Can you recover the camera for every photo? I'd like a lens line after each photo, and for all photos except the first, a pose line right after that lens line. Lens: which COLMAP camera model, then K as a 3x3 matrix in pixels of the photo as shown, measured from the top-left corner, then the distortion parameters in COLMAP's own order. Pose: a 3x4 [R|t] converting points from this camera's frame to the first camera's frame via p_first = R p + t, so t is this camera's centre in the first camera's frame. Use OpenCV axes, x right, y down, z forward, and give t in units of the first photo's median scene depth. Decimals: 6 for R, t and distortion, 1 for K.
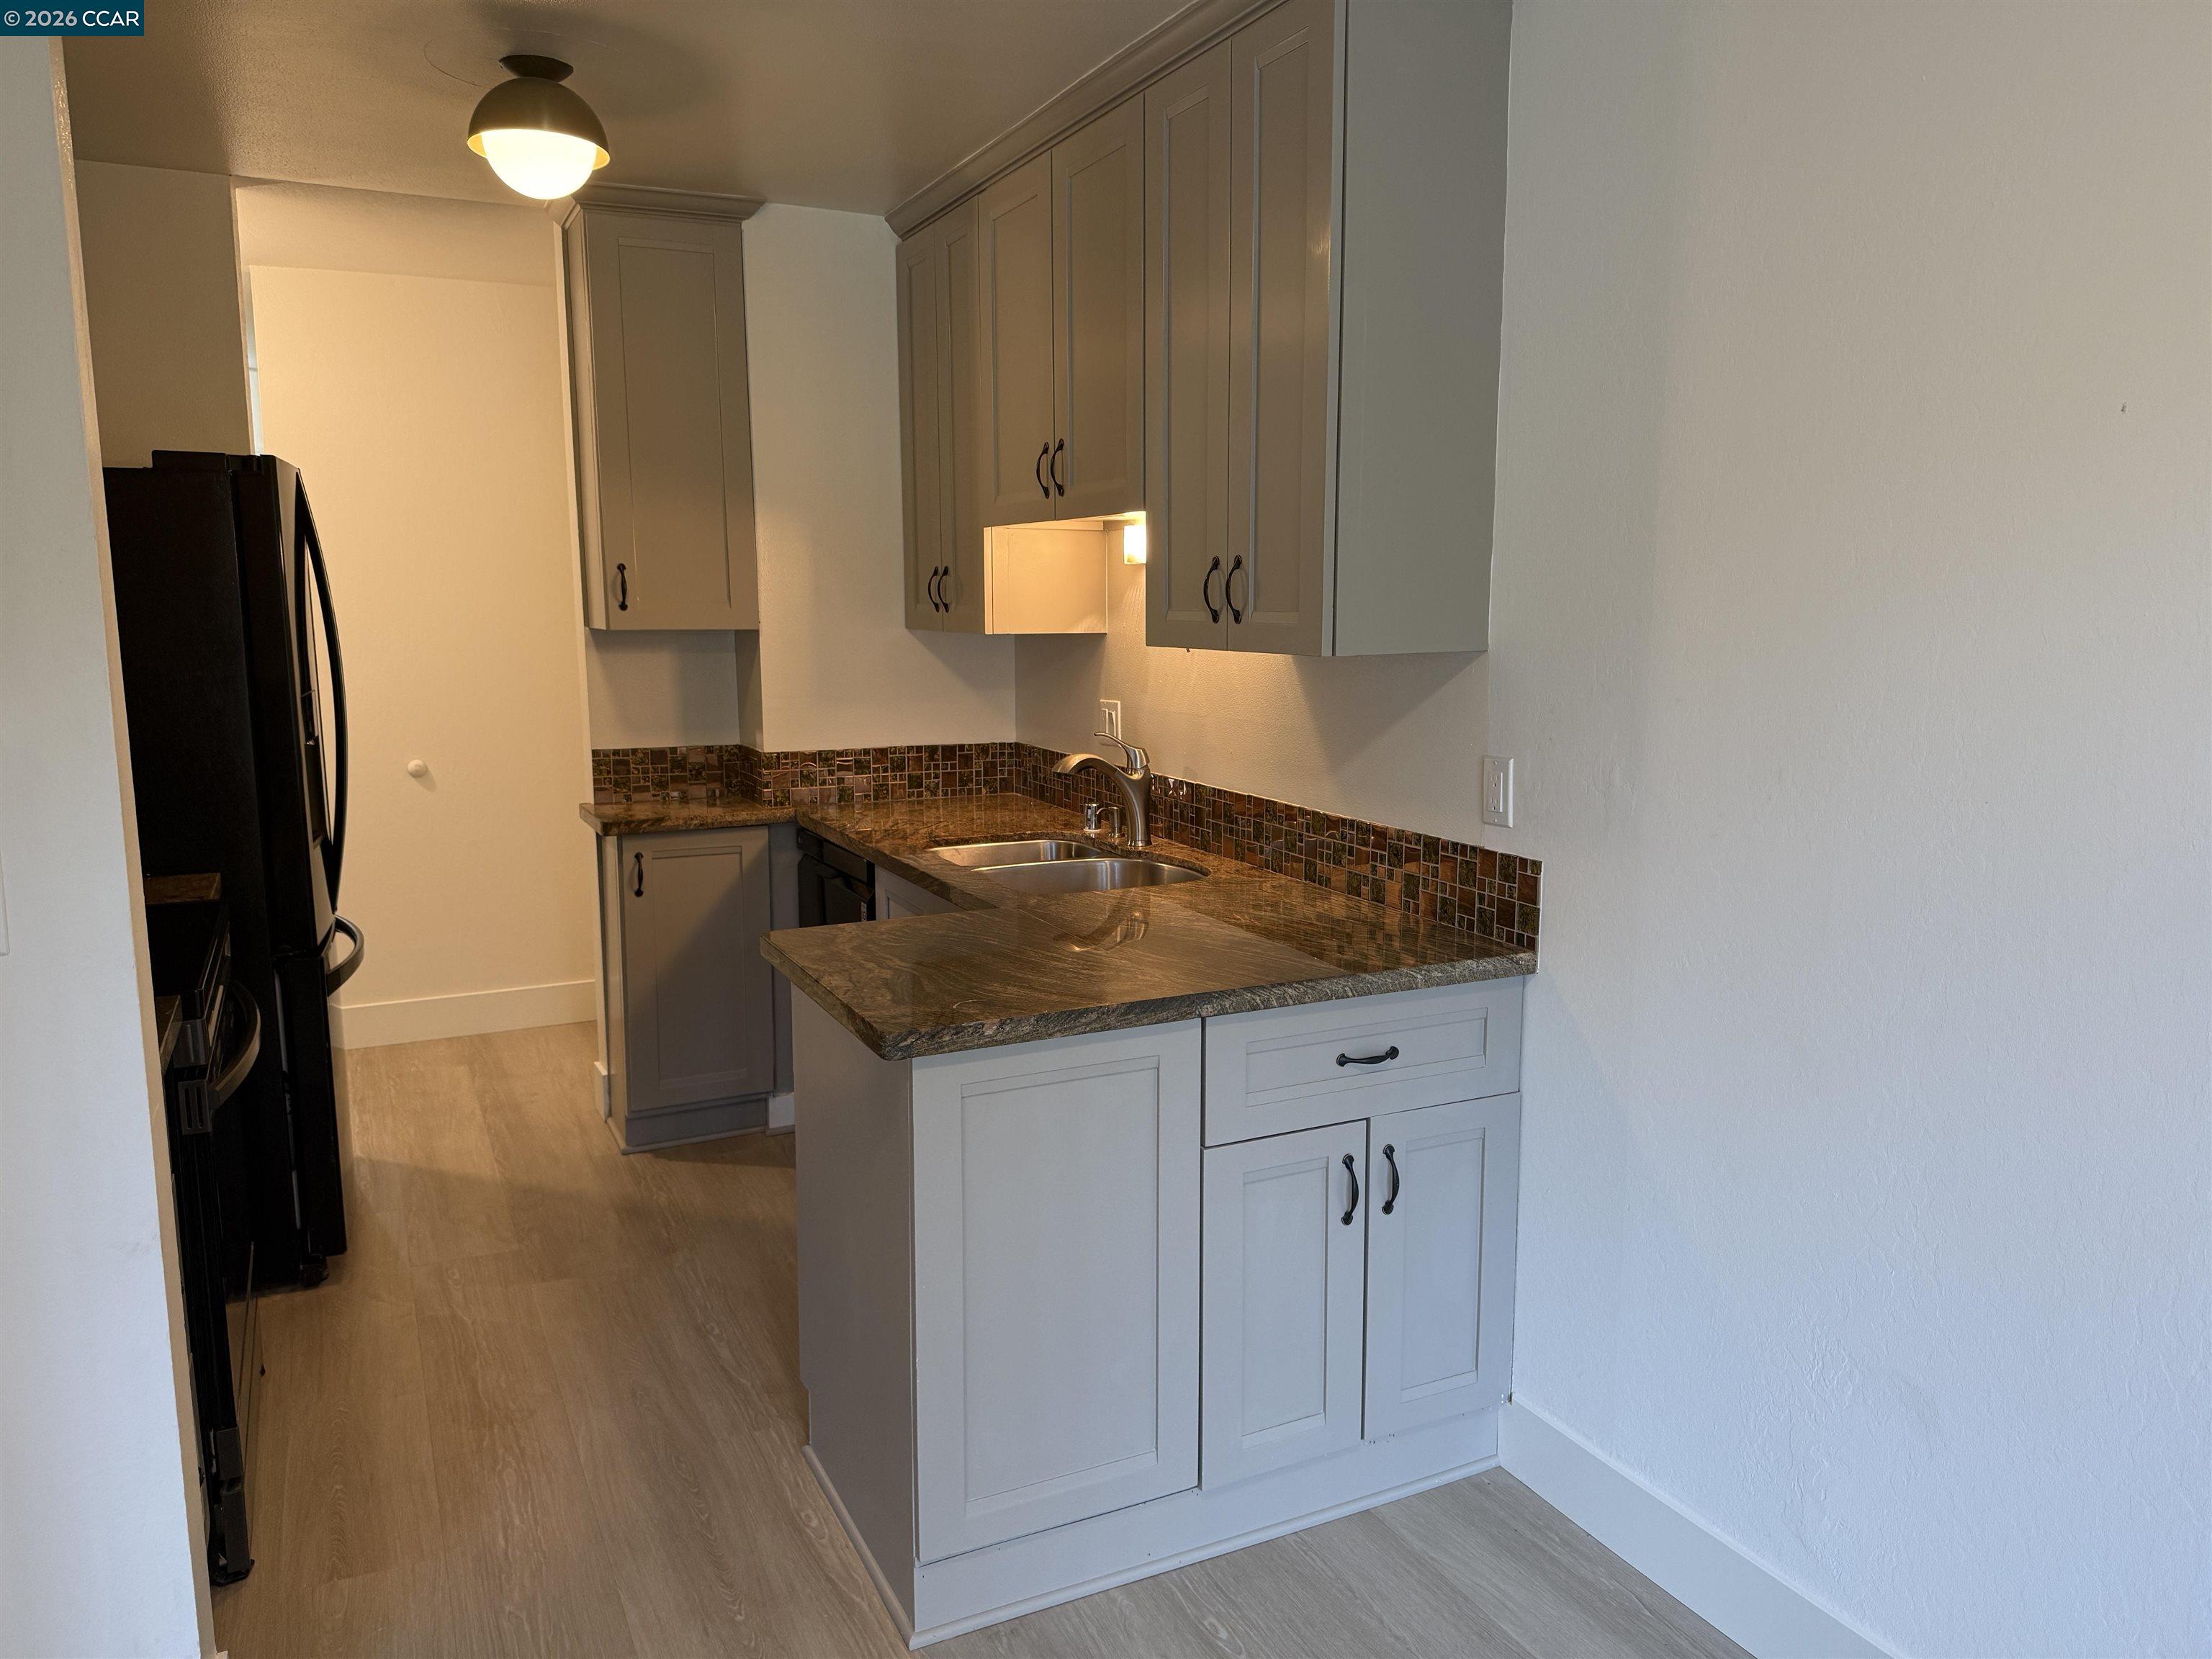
lens RADIAL K [[1512.7, 0, 1115.0], [0, 1512.7, 830.0], [0, 0, 1]] dist [0.011387, -0.000229]
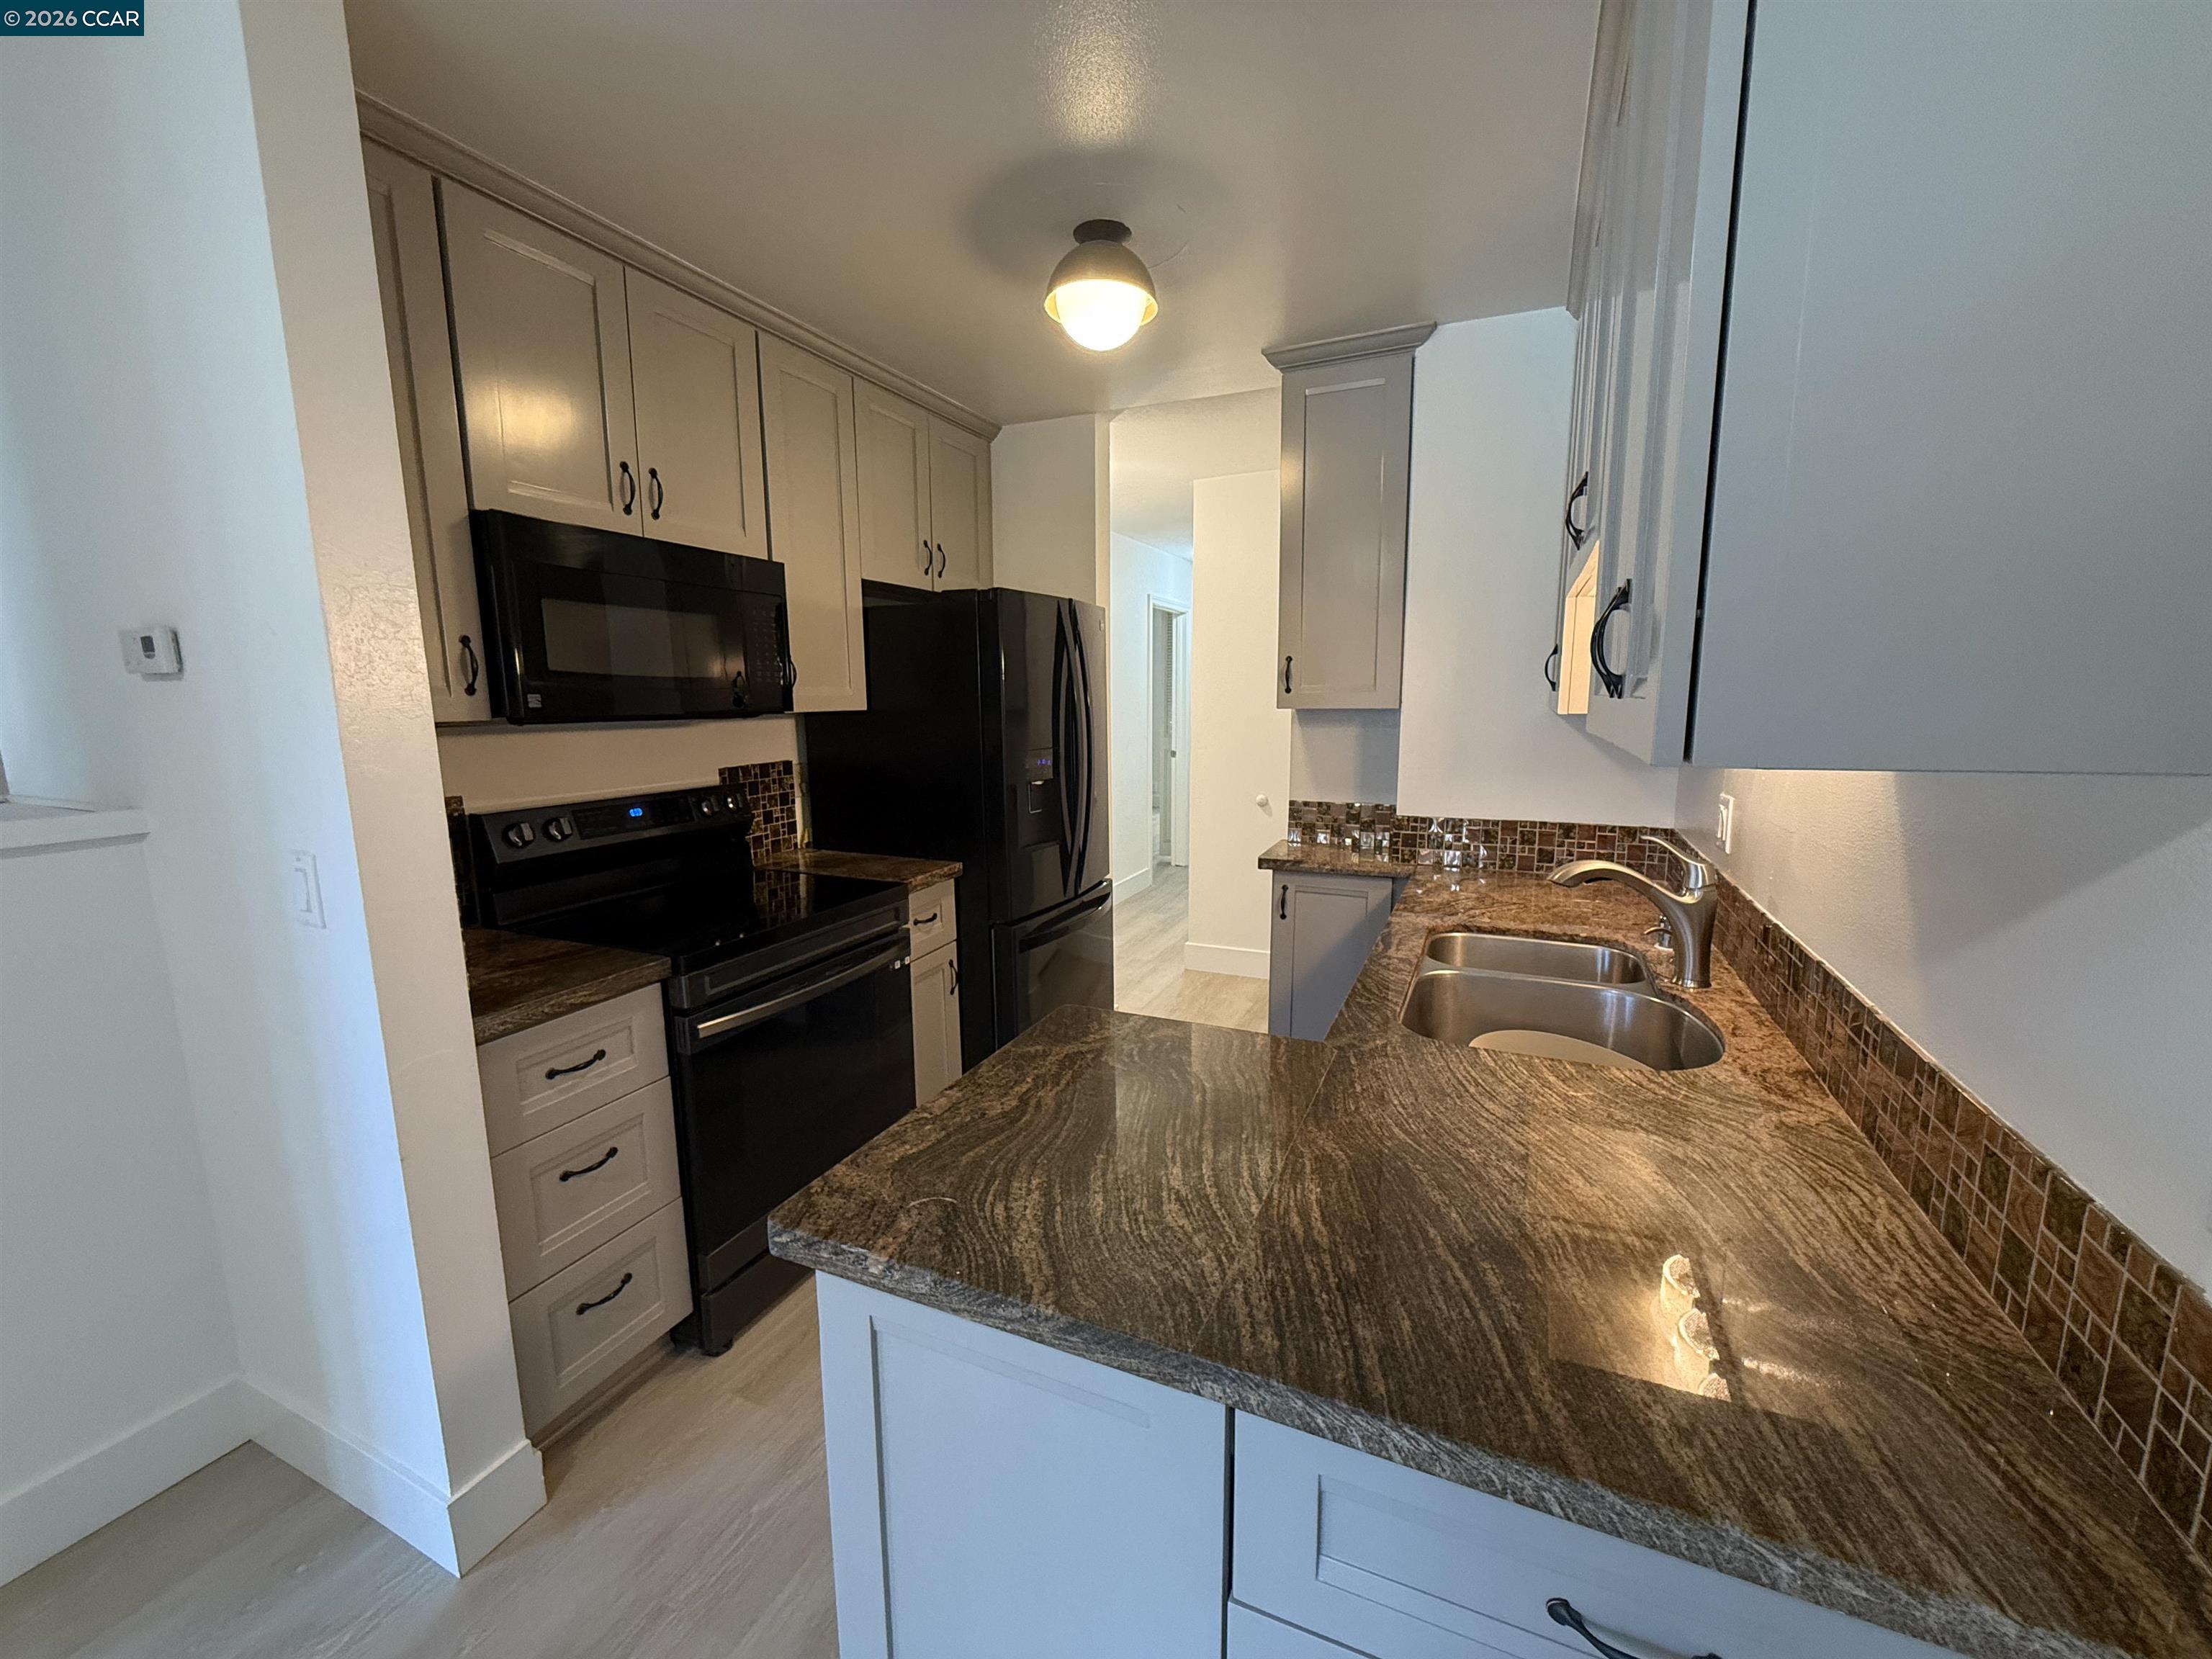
lens RADIAL K [[881.7, 0, 1100.5], [0, 881.7, 828.7], [0, 0, 1]] dist [-0.000896, 0.000182]
pose [[0.642471, 0.108676, -0.758565, 0.136915], [-0.107598, 0.992880, 0.051114, -0.051873], [0.758718, 0.048781, 0.649590, 0.398204]]
